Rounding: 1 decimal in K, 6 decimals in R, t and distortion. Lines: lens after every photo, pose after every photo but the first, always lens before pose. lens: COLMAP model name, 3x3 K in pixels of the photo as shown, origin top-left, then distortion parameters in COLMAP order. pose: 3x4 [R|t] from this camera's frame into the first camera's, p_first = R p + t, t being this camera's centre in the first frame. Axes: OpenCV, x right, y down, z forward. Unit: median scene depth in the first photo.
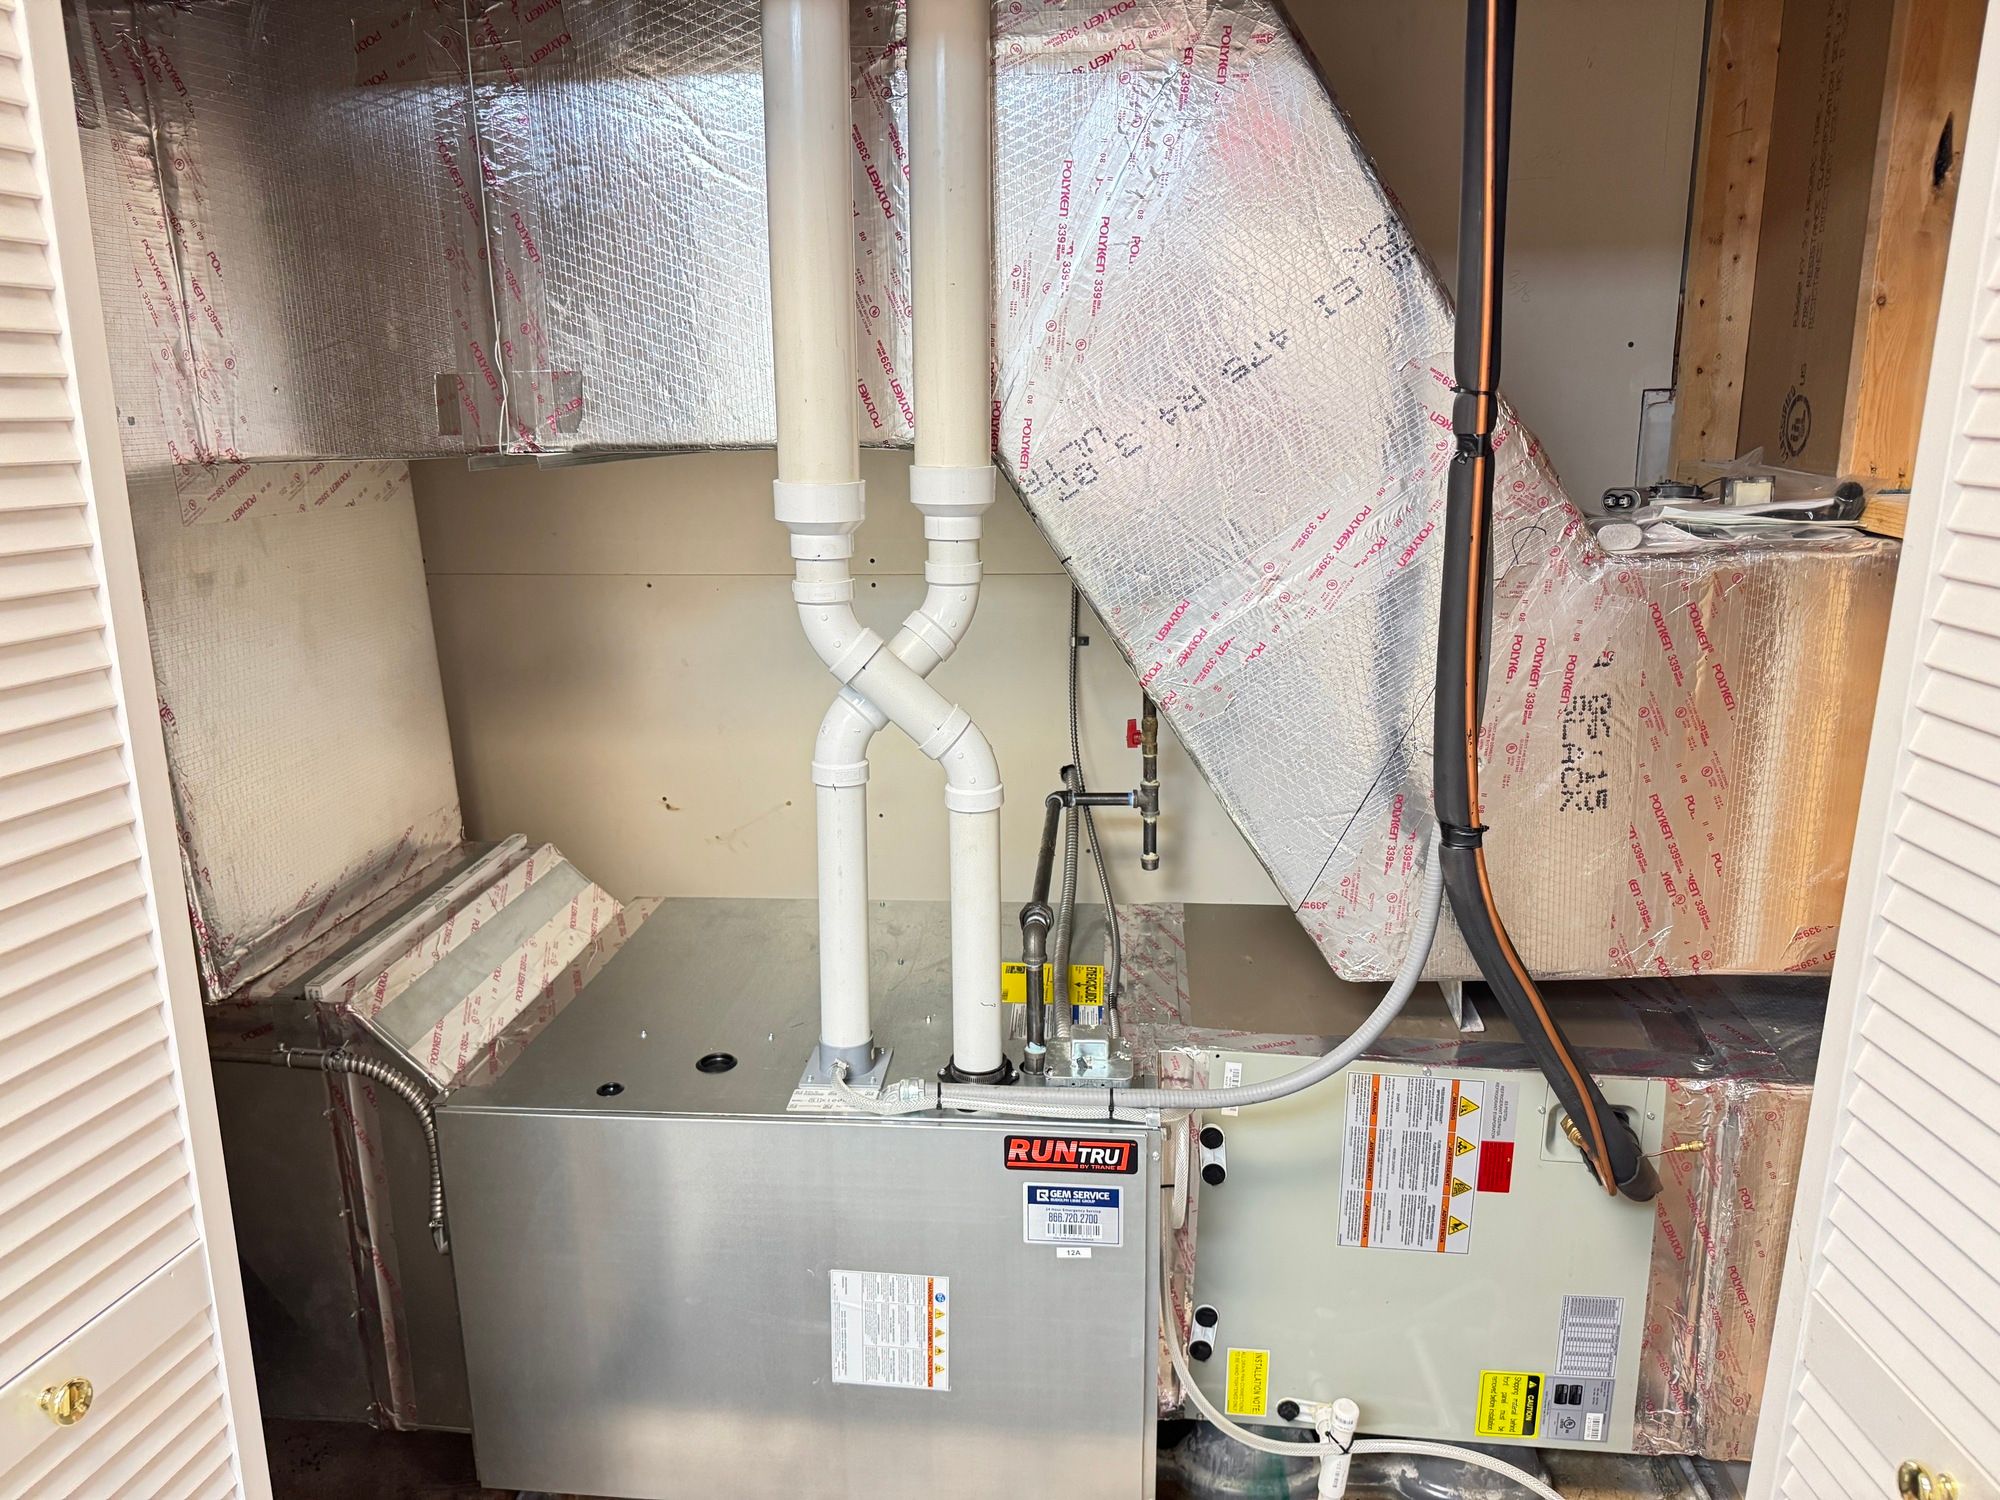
lens RADIAL K [[1412.8, 0, 965.8], [0, 1412.8, 741.5], [0, 0, 1]] dist [0.106740, -0.189888]
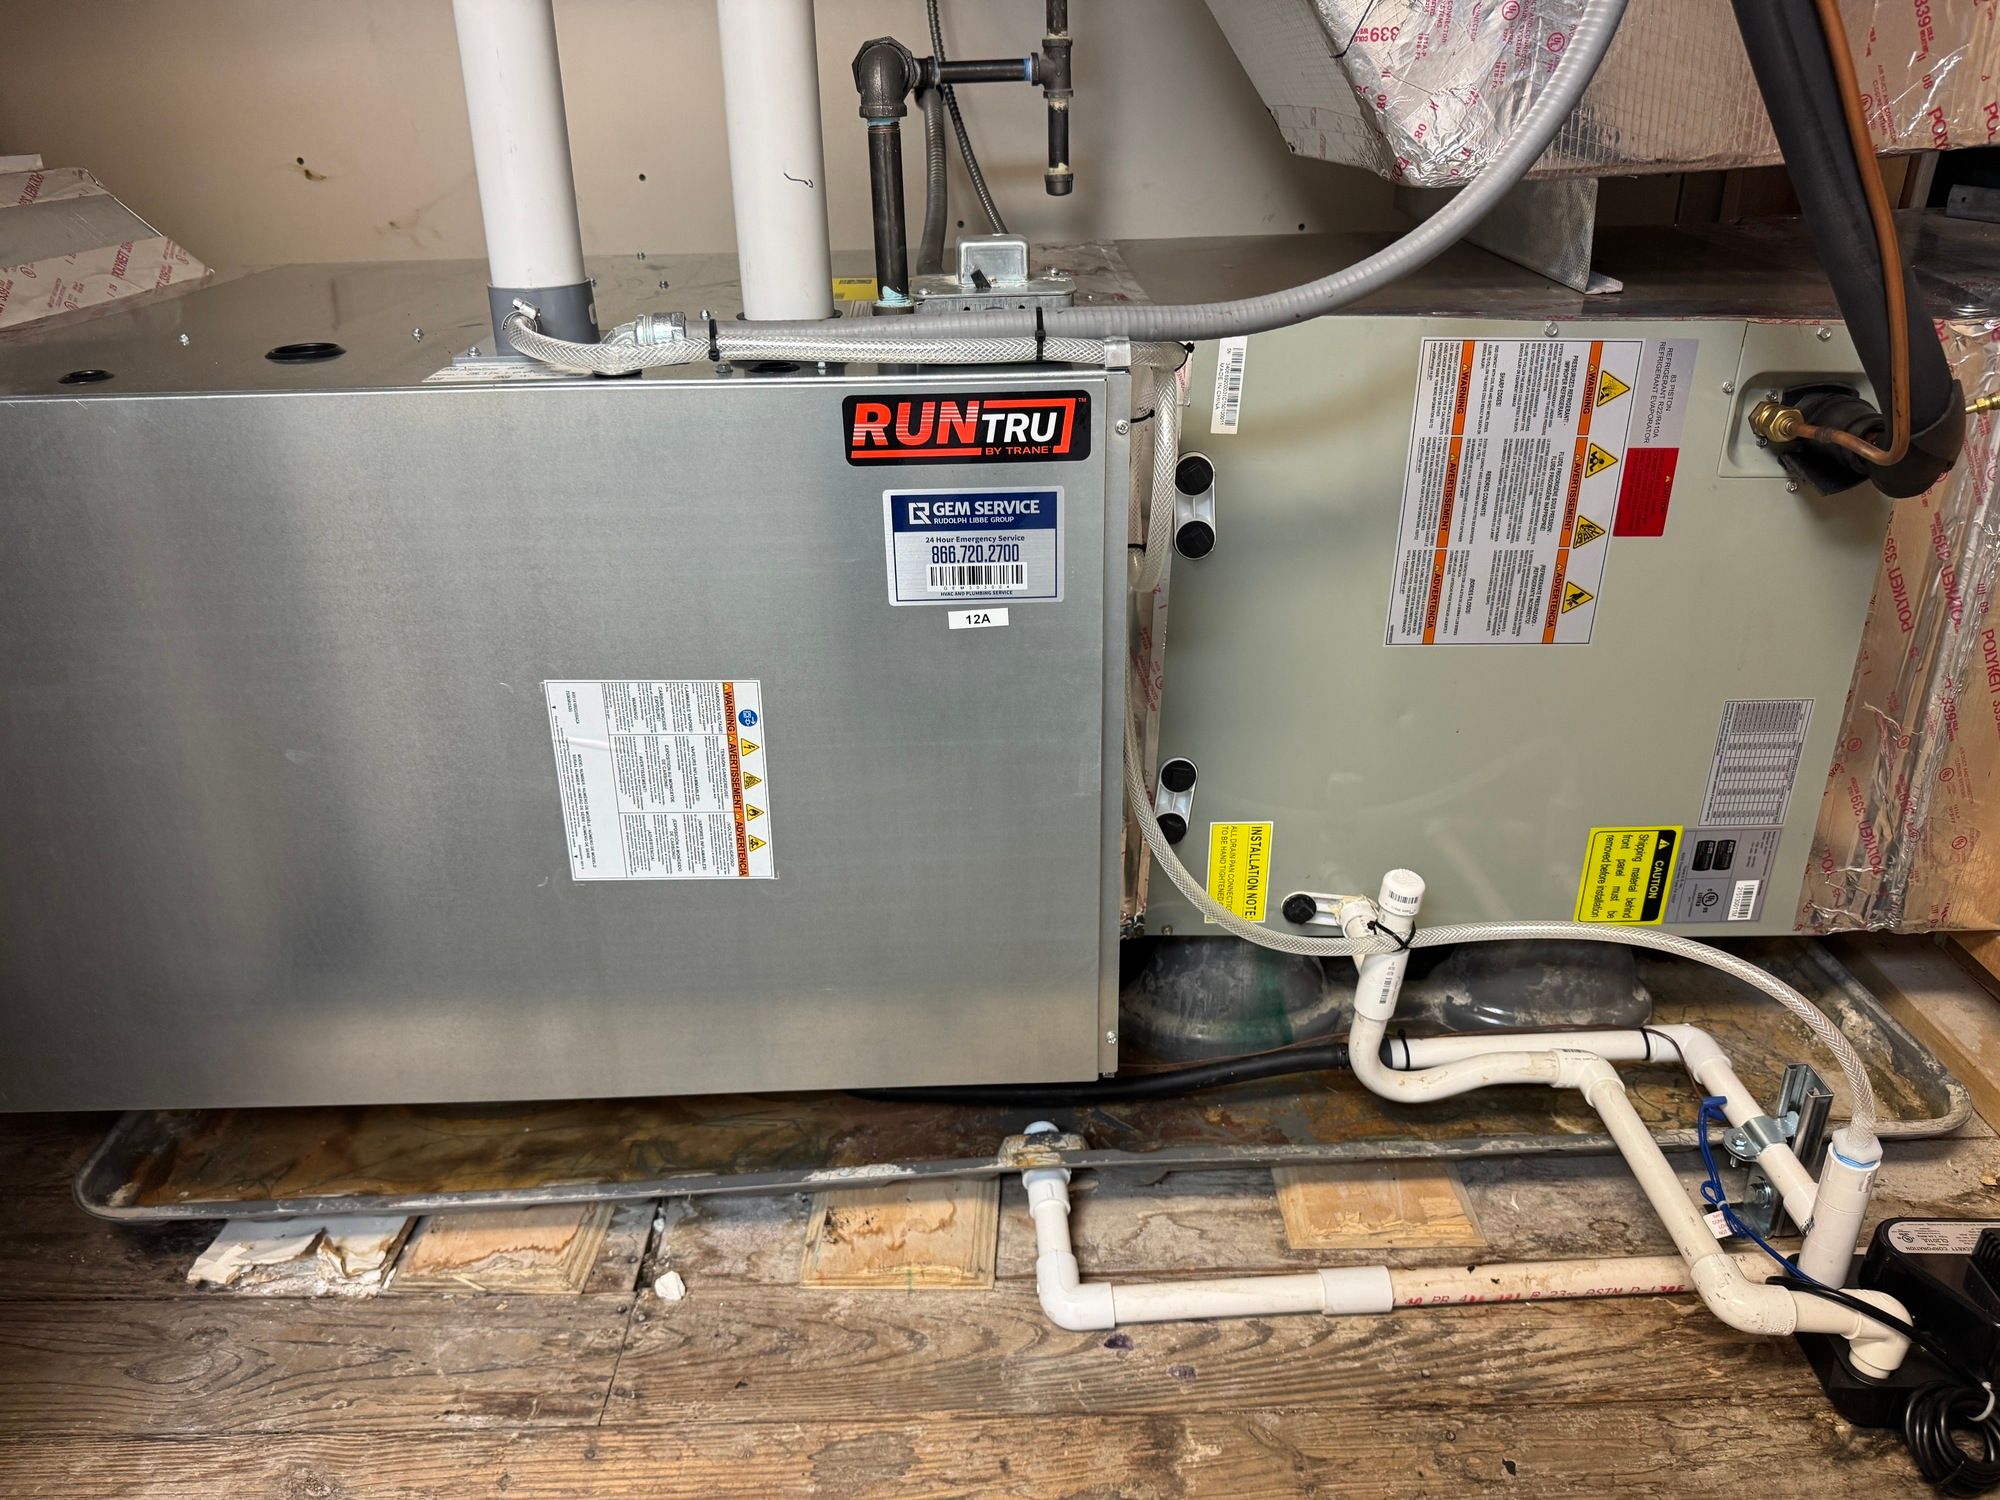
lens RADIAL K [[1412.8, 0, 965.8], [0, 1412.8, 741.5], [0, 0, 1]] dist [0.106740, -0.189888]
pose [[0.993880, -0.059691, 0.092948, 0.015108], [0.041198, 0.981020, 0.189477, 0.289298], [-0.102493, -0.184488, 0.977476, 0.429690]]
